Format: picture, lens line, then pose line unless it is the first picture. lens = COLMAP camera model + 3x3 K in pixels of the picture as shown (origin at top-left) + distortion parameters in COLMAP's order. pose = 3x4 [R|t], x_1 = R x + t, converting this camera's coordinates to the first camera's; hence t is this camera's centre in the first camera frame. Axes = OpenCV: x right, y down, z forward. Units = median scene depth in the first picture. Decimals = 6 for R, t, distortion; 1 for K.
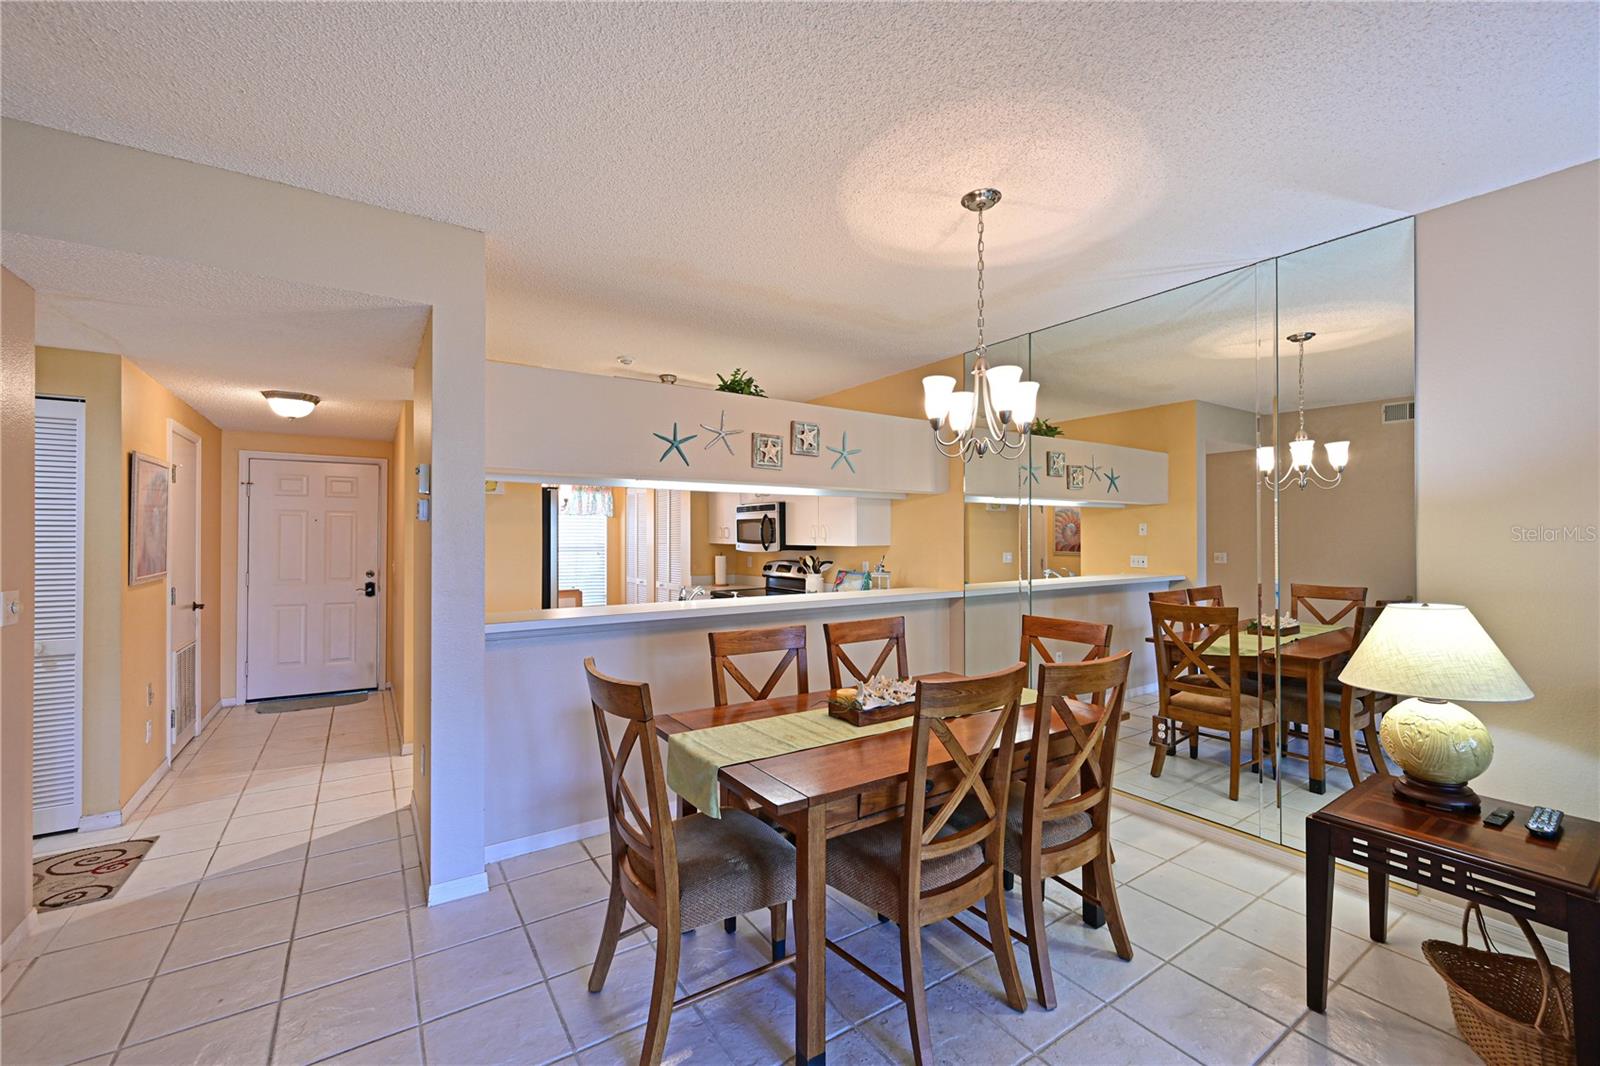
lens RADIAL K [[653.1, 0, 800.0], [0, 653.1, 533.0], [0, 0, 1]] dist [-0.000458, 0.000023]
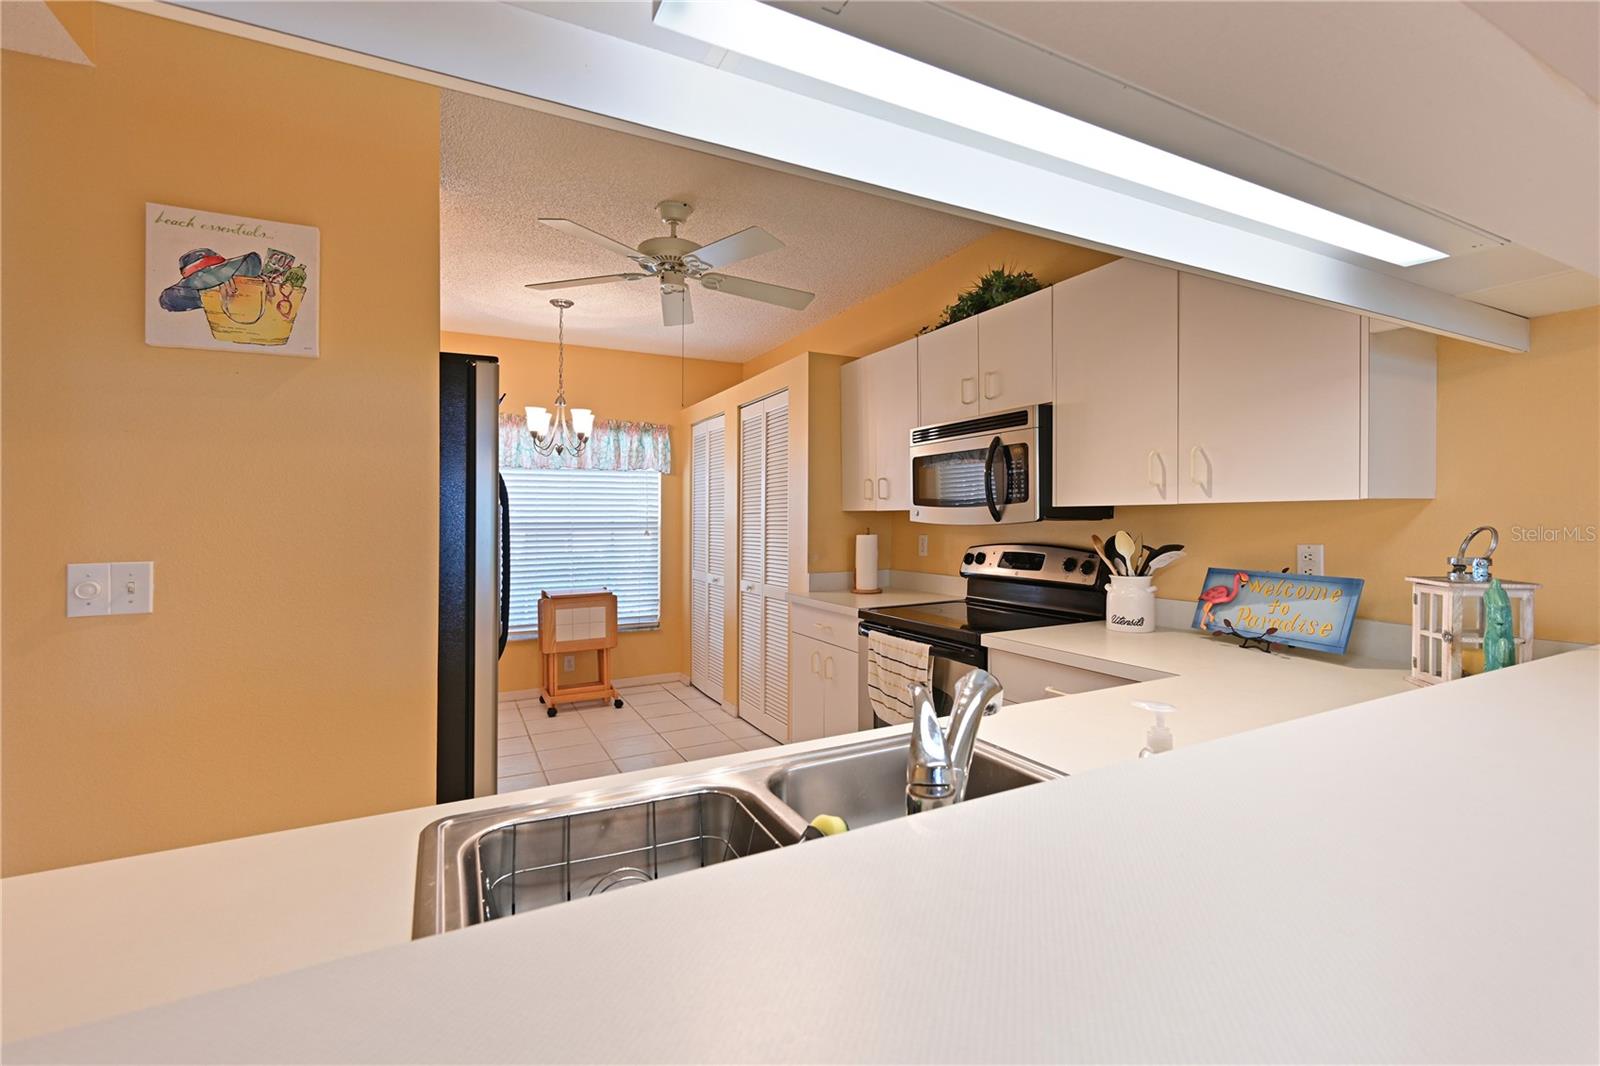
lens RADIAL K [[701.9, 0, 824.3], [0, 701.9, 515.3], [0, 0, 1]] dist [0.000140, 0.000012]
pose [[0.996467, -0.002857, -0.083939, -0.131367], [0.002944, 0.999995, 0.000920, 0.023062], [0.083936, -0.001164, 0.996470, 0.538242]]
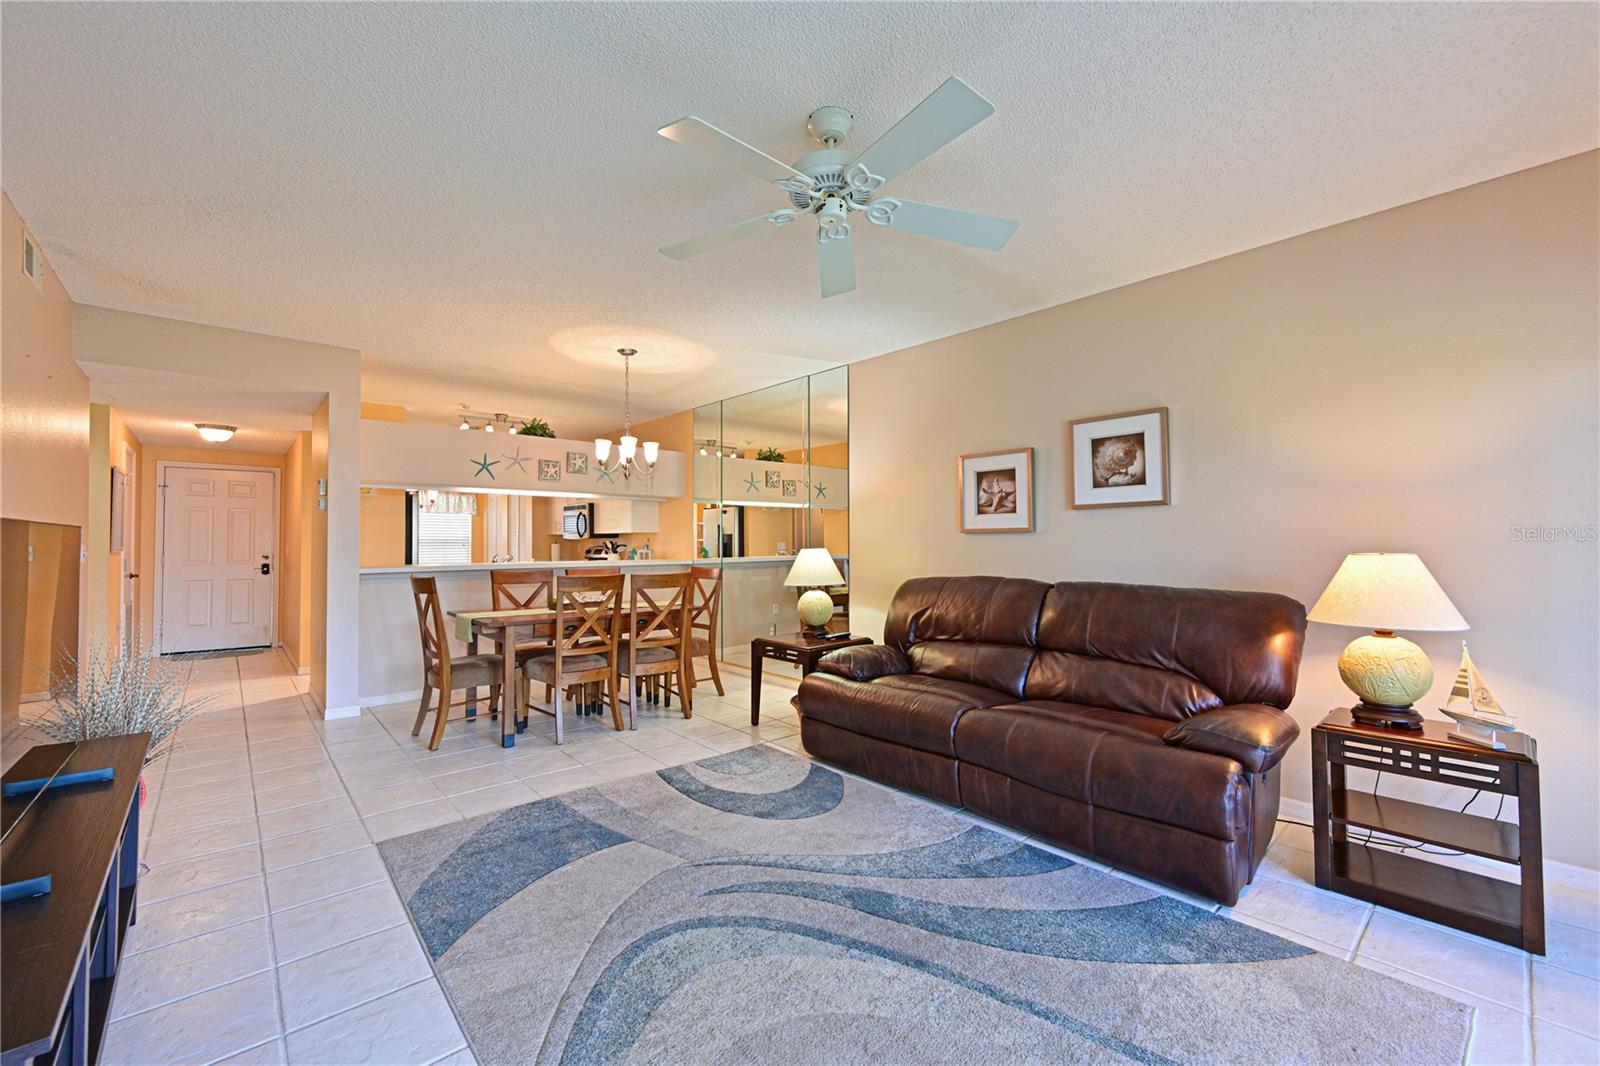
lens RADIAL K [[639.8, 0, 800.0], [0, 639.8, 533.0], [0, 0, 1]] dist [-0.002366, -0.000258]
pose [[0.989400, -0.000030, 0.145214, 0.218508], [0.001120, 0.999972, -0.007423, 0.027860], [-0.145209, 0.007507, 0.989372, -0.433113]]
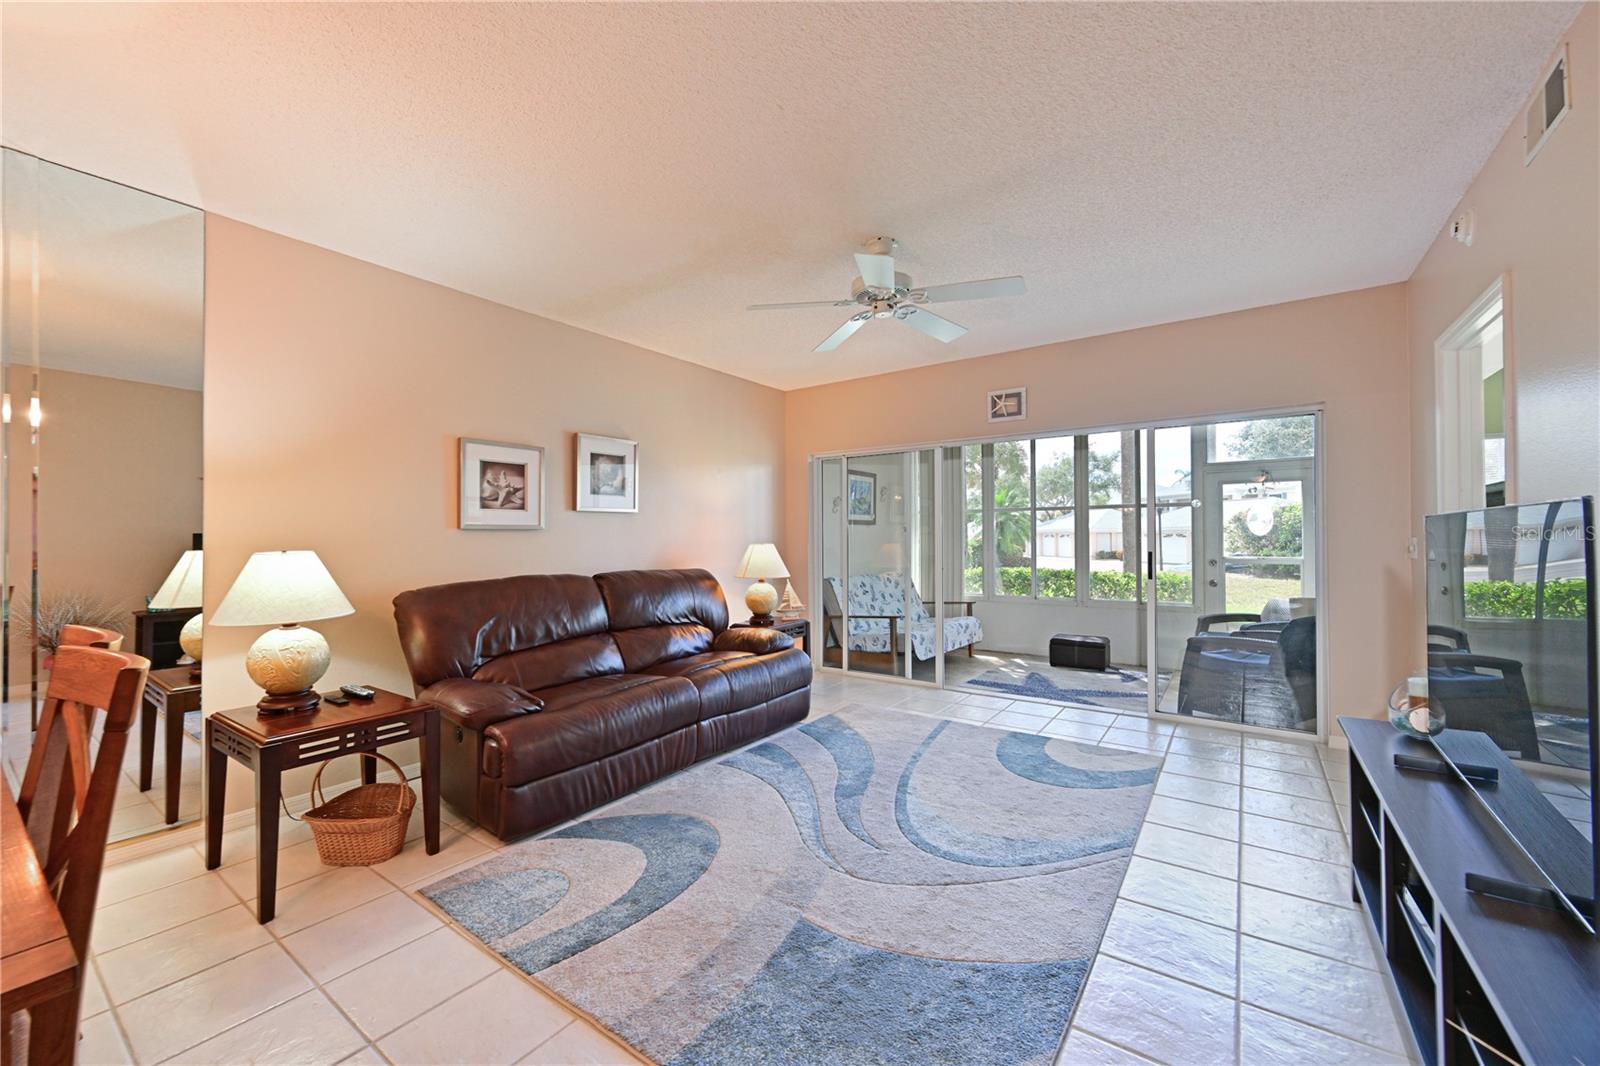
lens RADIAL K [[636.2, 0, 780.5], [0, 636.2, 534.1], [0, 0, 1]] dist [0.001124, 0.000064]
pose [[-0.344987, 0.007023, 0.938581, -0.182308], [-0.001007, 0.999969, -0.007853, 0.032042], [-0.938607, -0.003655, -0.344969, 0.199358]]
